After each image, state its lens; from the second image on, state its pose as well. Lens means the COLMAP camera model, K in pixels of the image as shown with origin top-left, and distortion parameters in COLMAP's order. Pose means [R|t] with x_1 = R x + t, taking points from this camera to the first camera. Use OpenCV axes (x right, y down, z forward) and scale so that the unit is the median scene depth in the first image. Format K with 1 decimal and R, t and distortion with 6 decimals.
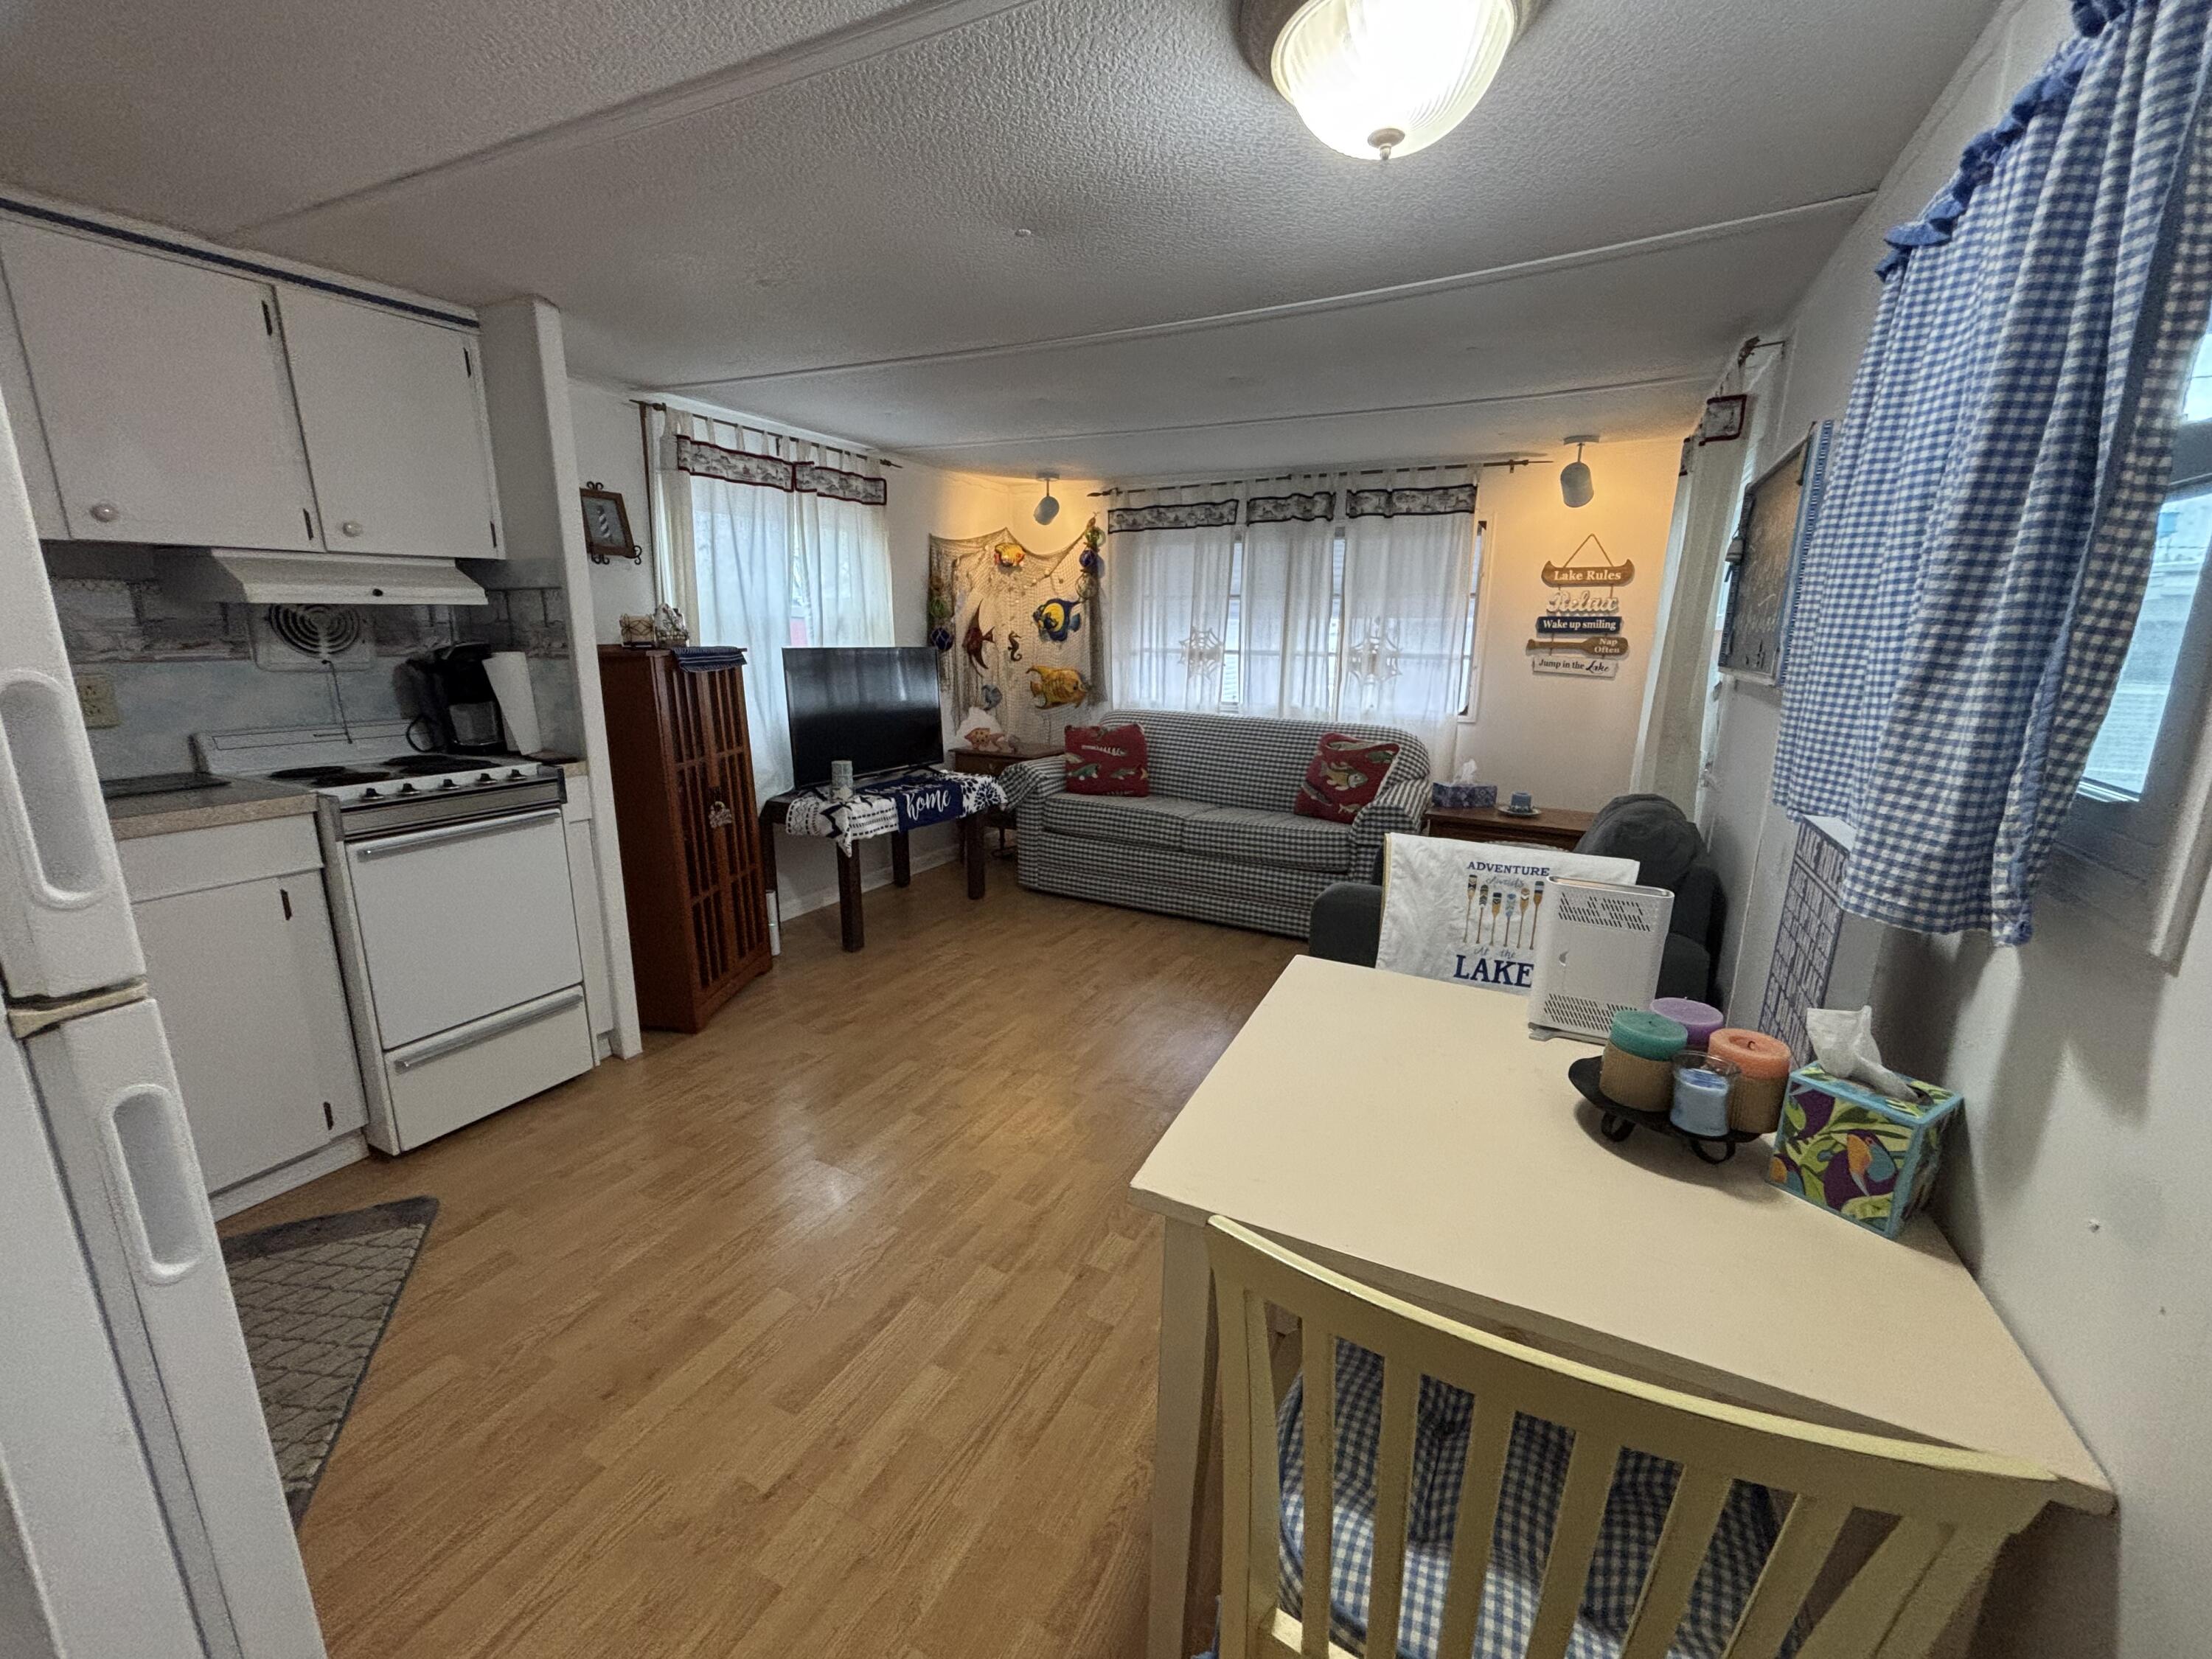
lens RADIAL K [[893.5, 0, 1109.1], [0, 893.5, 841.1], [0, 0, 1]] dist [0.002304, -0.000483]
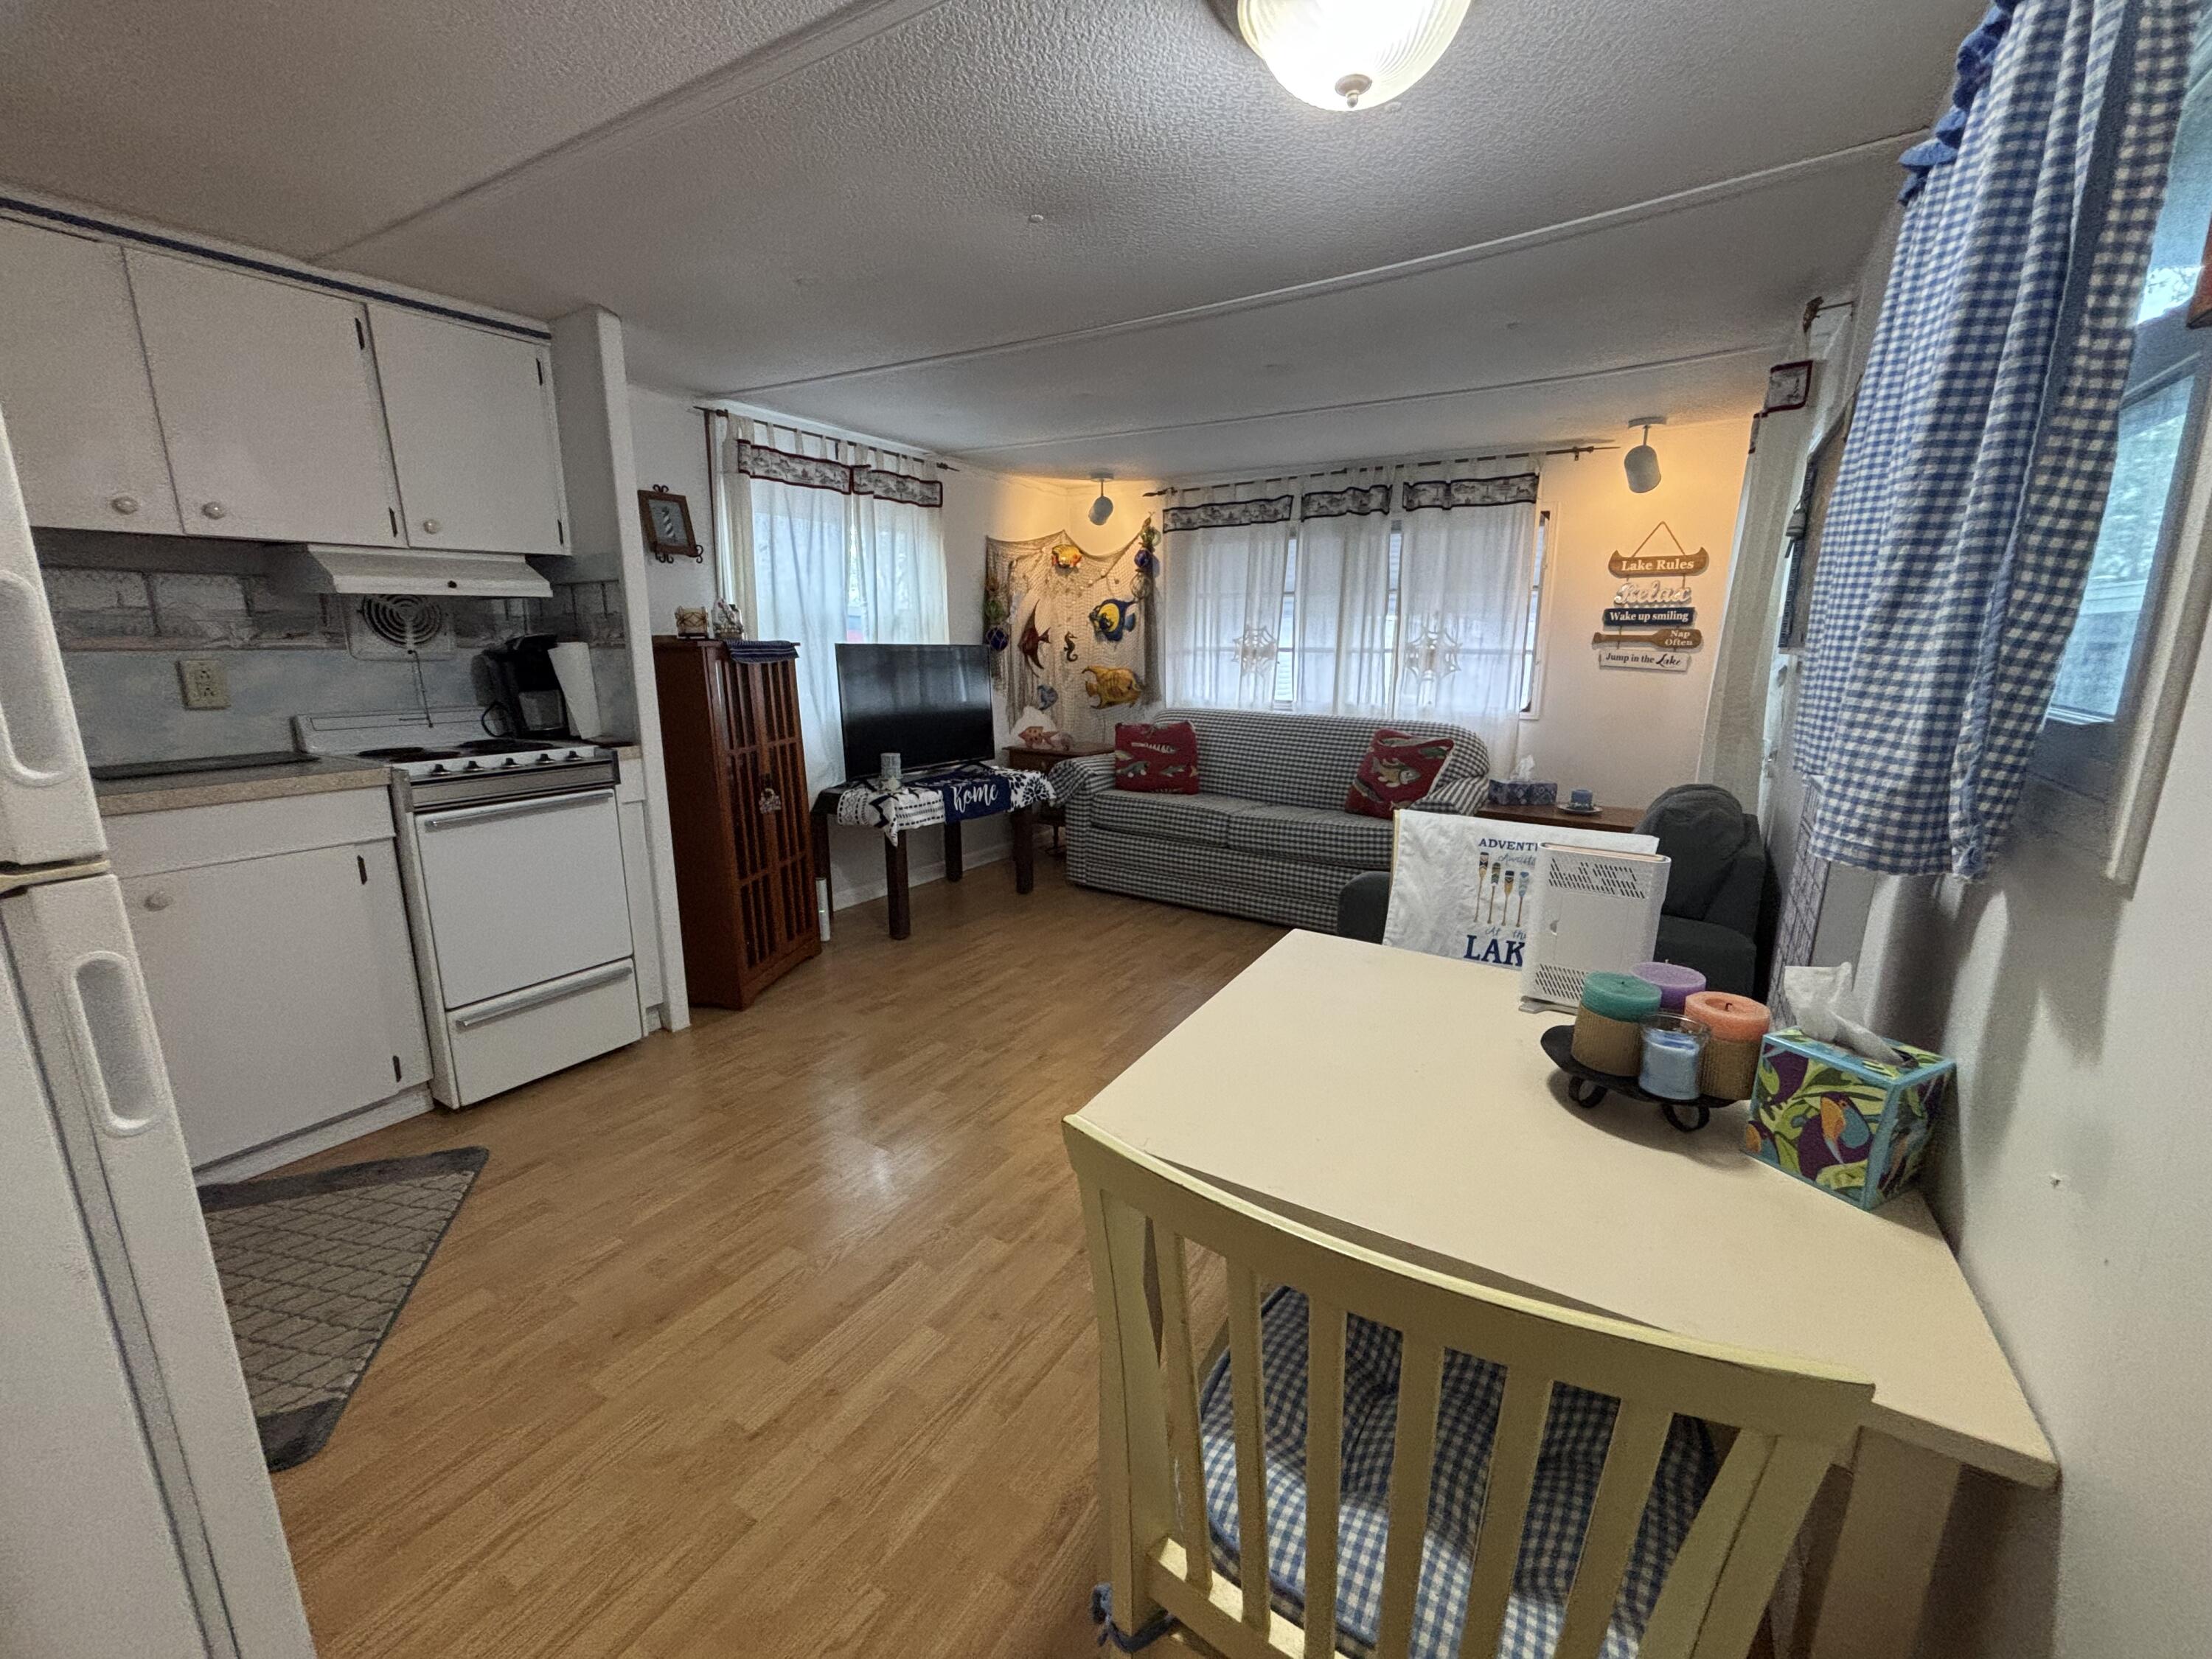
lens RADIAL K [[893.5, 0, 1108.1], [0, 893.5, 841.1], [0, 0, 1]] dist [0.002304, -0.000483]
pose [[0.996125, 0.012408, -0.087071, 0.059281], [-0.013534, 0.999832, -0.012356, 0.029973], [0.086903, 0.013486, 0.996126, -0.000481]]
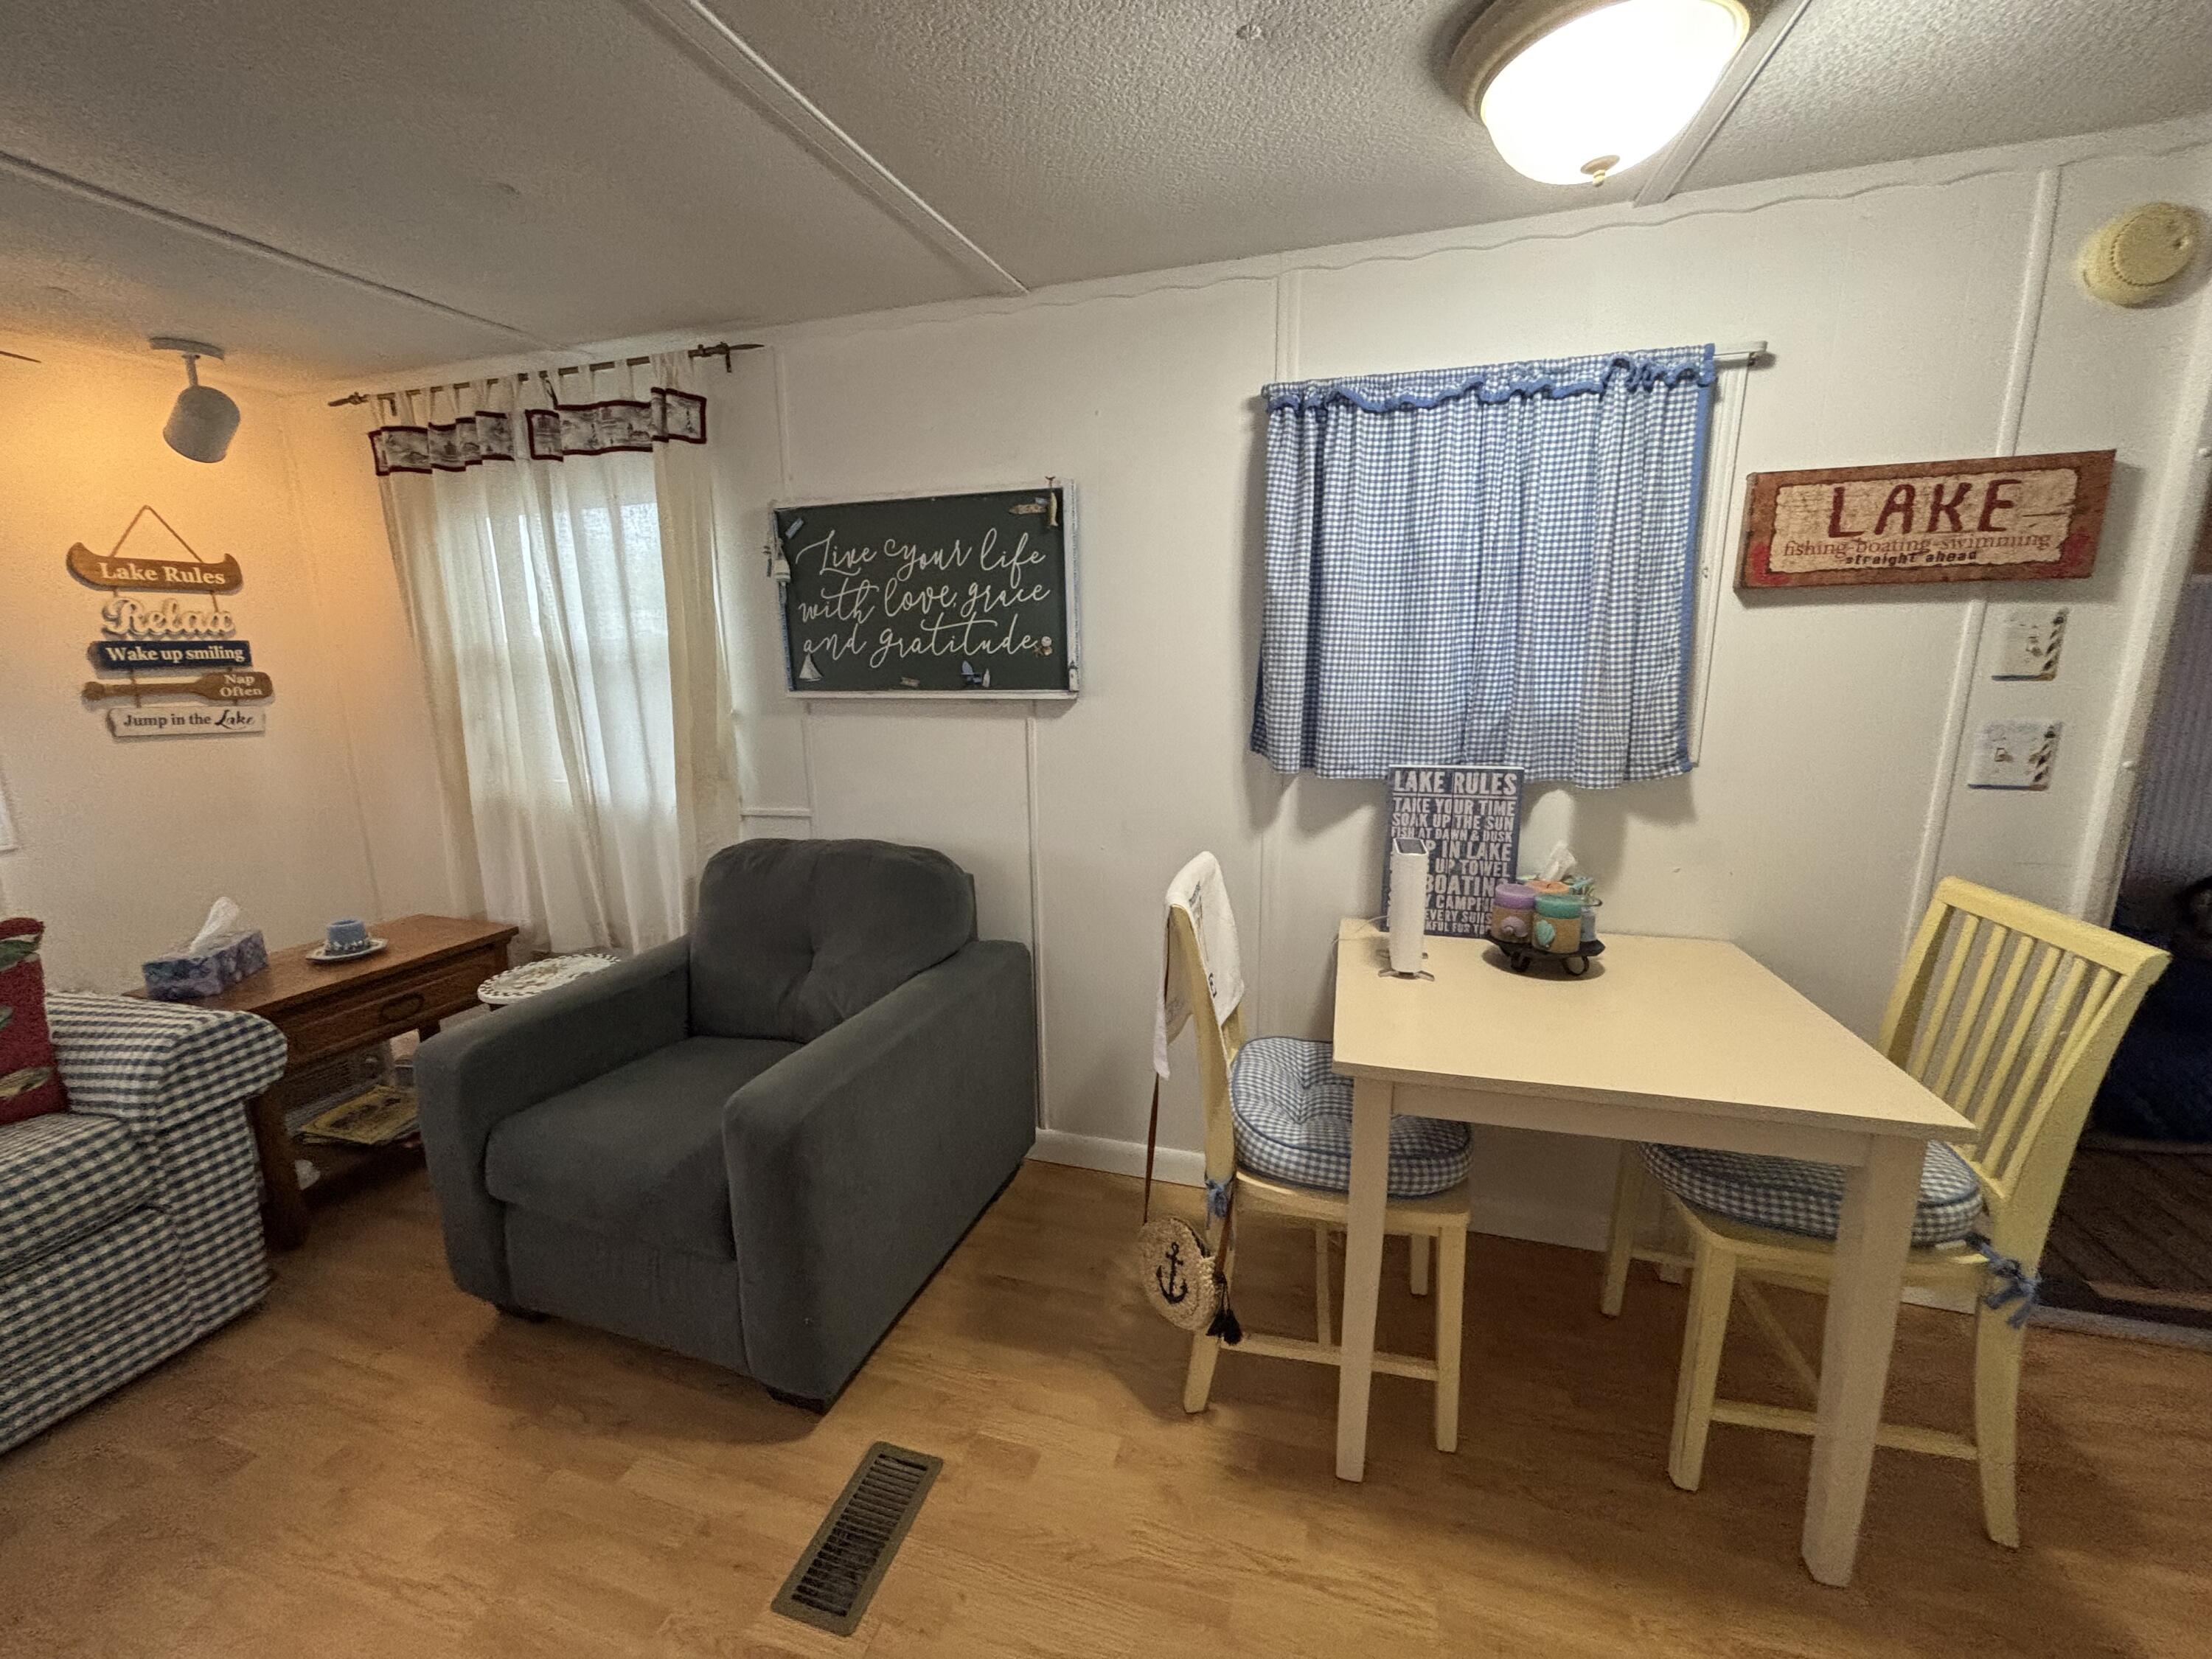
lens RADIAL K [[893.5, 0, 1100.2], [0, 893.5, 833.8], [0, 0, 1]] dist [0.002304, -0.000483]
pose [[-0.161582, -0.211422, 0.963946, -0.321311], [0.238447, 0.939476, 0.246024, -0.210915], [-0.957619, 0.269603, -0.101390, 0.817932]]
